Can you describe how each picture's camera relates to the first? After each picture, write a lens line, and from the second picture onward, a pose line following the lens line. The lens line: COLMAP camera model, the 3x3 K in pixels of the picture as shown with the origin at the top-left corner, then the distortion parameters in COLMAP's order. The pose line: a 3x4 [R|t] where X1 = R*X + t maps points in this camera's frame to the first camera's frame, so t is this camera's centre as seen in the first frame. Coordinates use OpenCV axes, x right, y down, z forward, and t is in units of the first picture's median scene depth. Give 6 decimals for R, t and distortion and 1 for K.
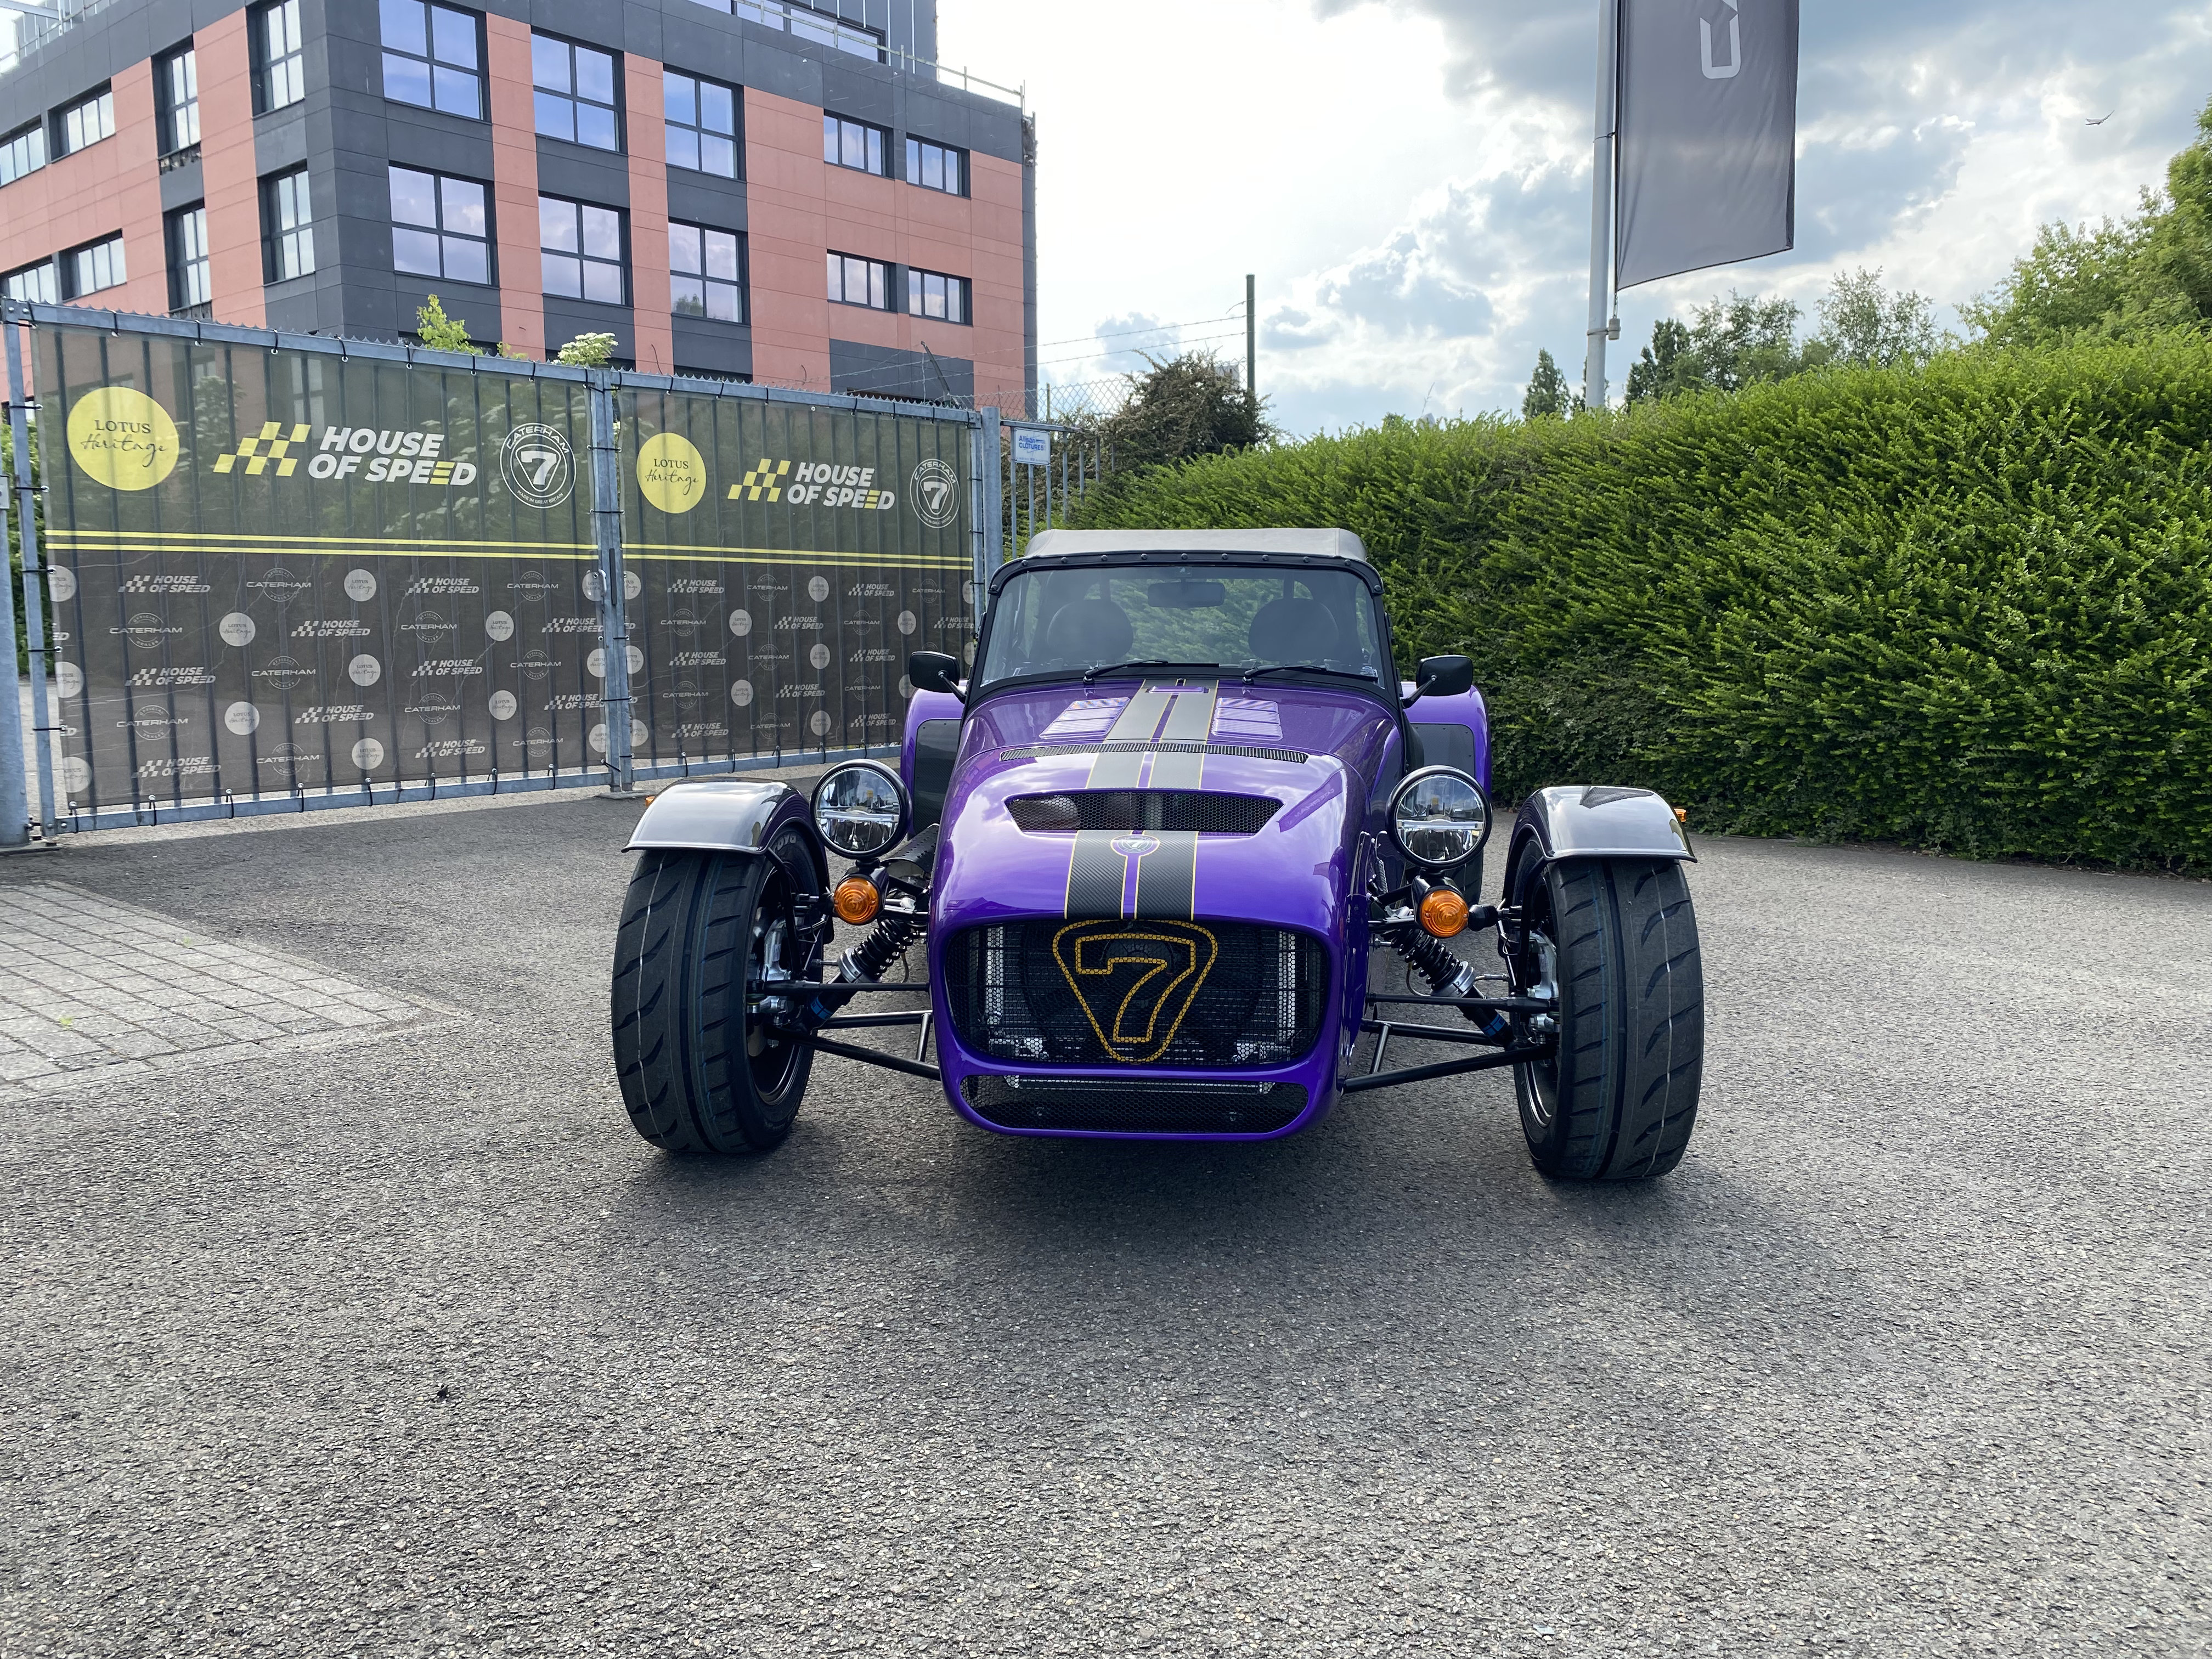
lens RADIAL K [[1692.1, 0, 1109.2], [0, 1692.1, 811.1], [0, 0, 1]] dist [0.007242, 0.002210]
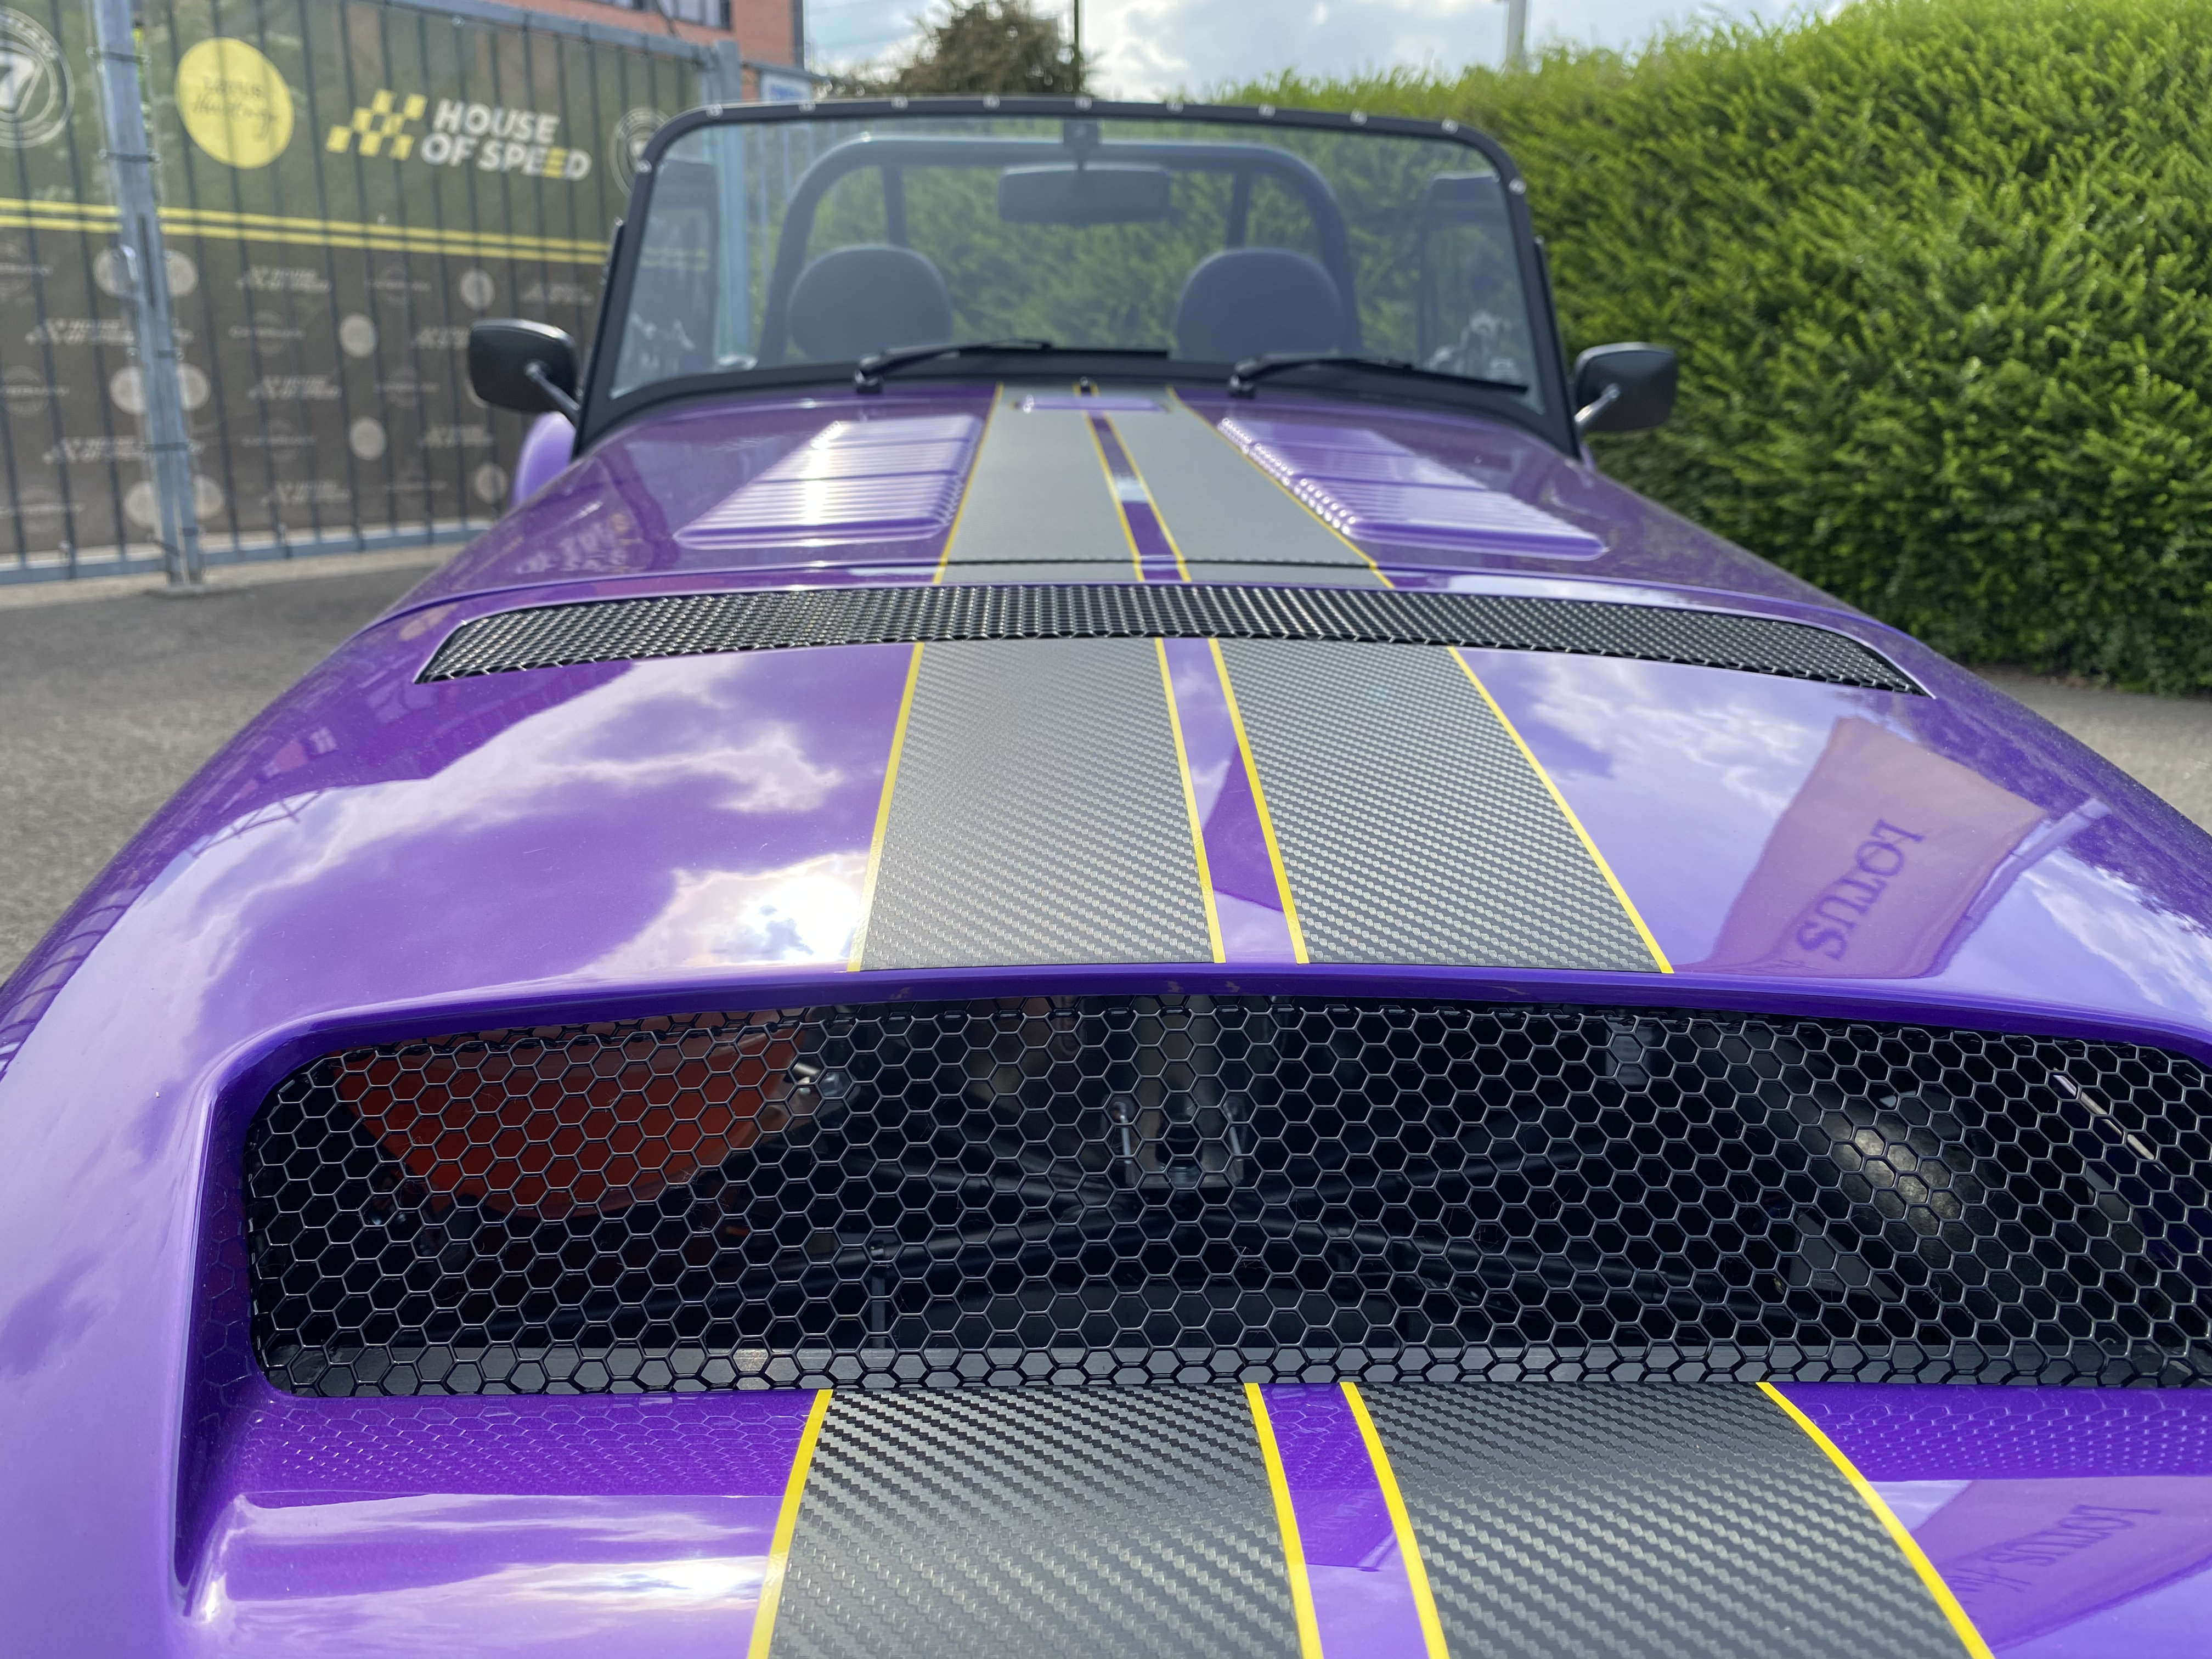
lens RADIAL K [[1705.6, 0, 1084.1], [0, 1705.6, 801.0], [0, 0, 1]] dist [0.005337, -0.011540]
pose [[0.993815, -0.013524, 0.110222, -0.003570], [-0.000848, 0.991603, 0.129320, -0.015199], [-0.111045, -0.128614, 0.985458, 0.292991]]
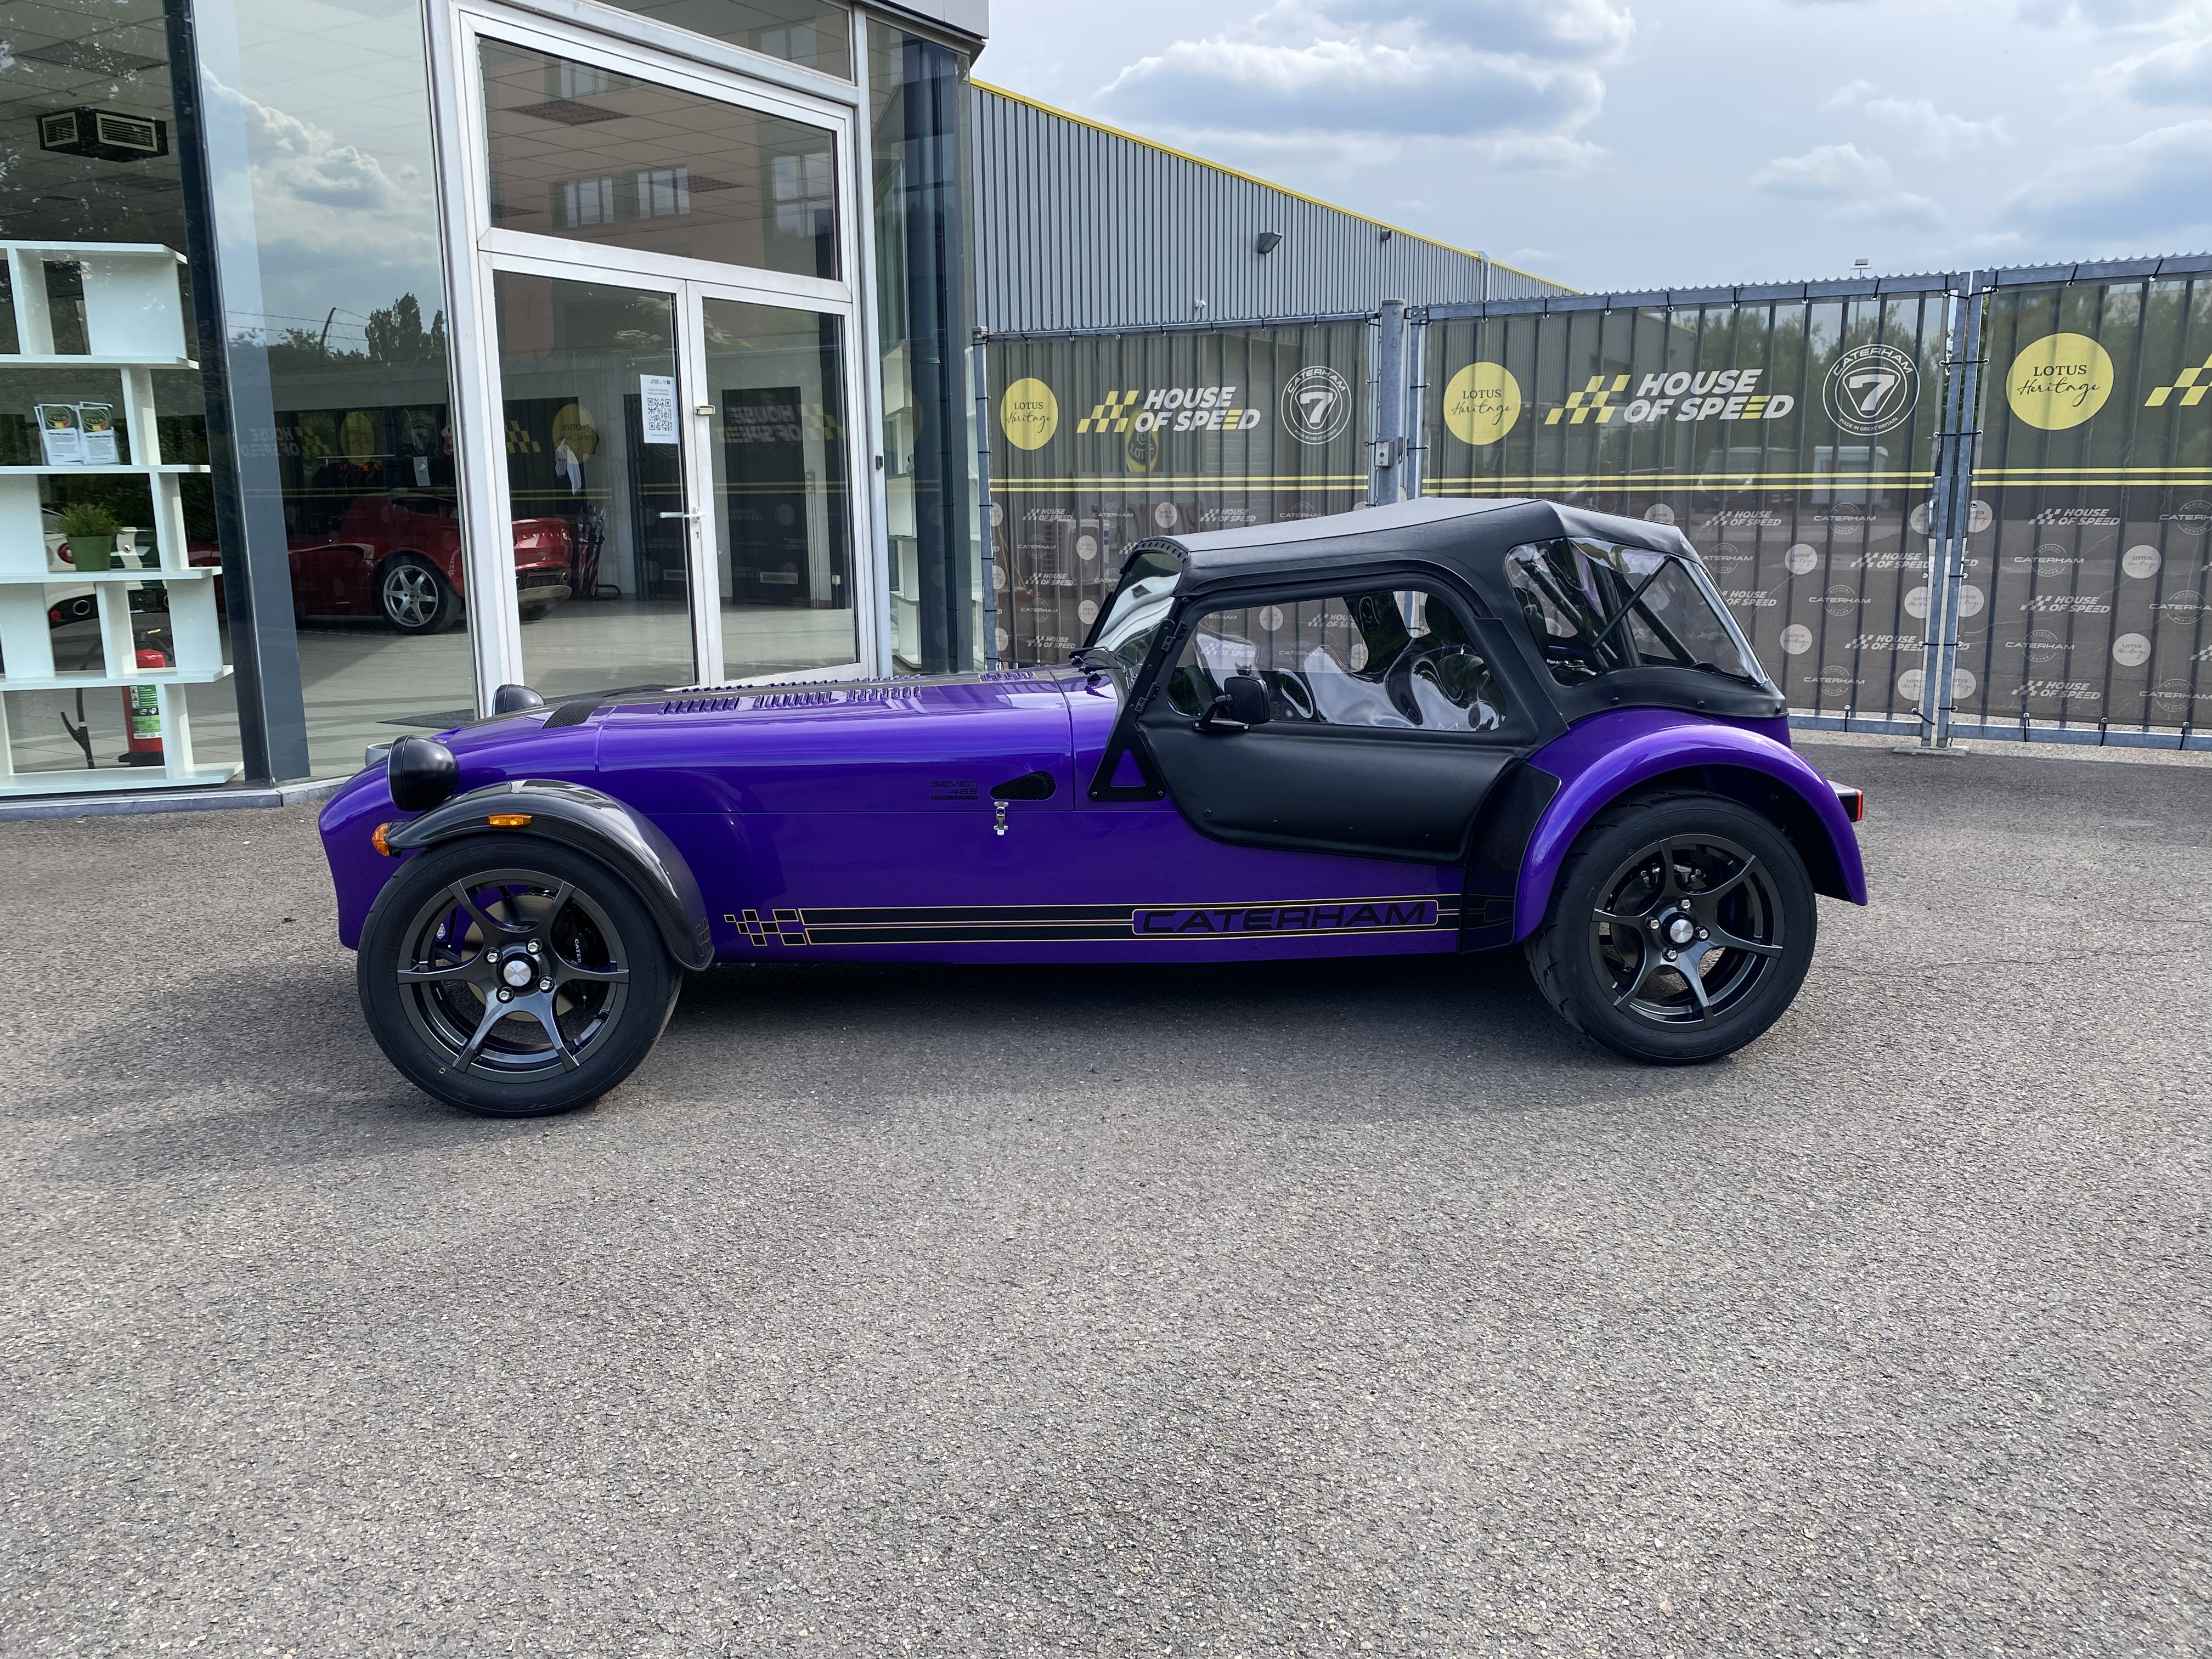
lens RADIAL K [[1677.4, 0, 1129.8], [0, 1677.4, 837.5], [0, 0, 1]] dist [0.004619, -0.003581]
pose [[0.203582, 0.198687, -0.958685, 0.548409], [-0.109992, 0.977634, 0.179257, -0.085636], [0.972860, 0.068954, 0.220883, 0.426201]]
